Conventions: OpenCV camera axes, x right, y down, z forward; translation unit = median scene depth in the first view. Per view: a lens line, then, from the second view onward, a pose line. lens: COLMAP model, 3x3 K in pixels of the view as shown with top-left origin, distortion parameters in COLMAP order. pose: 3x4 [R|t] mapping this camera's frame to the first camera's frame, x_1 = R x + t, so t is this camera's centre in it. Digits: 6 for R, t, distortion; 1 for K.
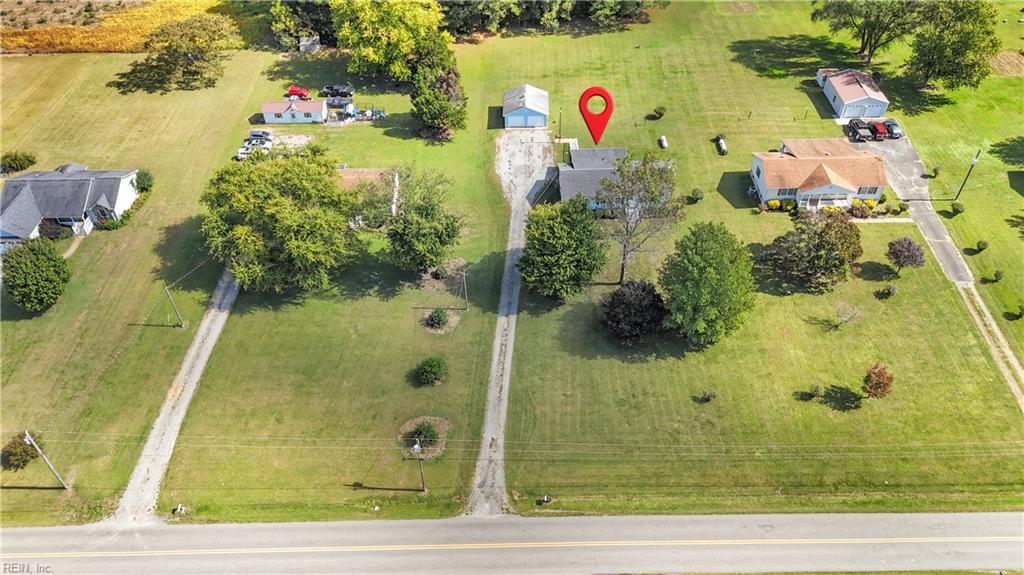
lens RADIAL K [[752.7, 0, 508.1], [0, 752.7, 288.9], [0, 0, 1]] dist [0.070868, -0.073884]
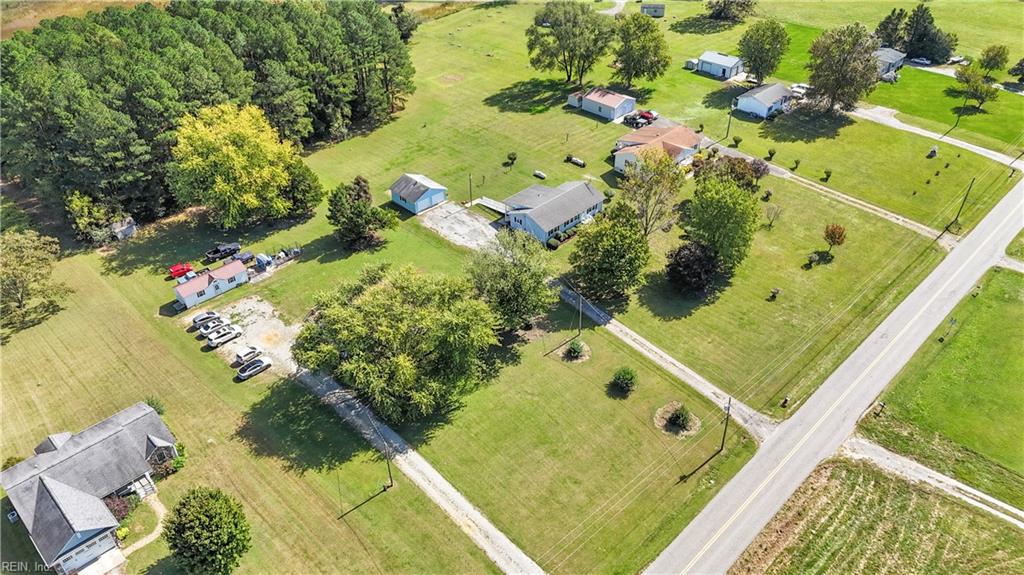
lens RADIAL K [[752.7, 0, 508.1], [0, 752.7, 288.9], [0, 0, 1]] dist [0.070868, -0.073884]
pose [[0.711068, -0.403734, 0.575657, -0.563982], [0.481929, 0.876002, 0.019088, -0.079185], [-0.511983, 0.263853, 0.817468, 0.096059]]
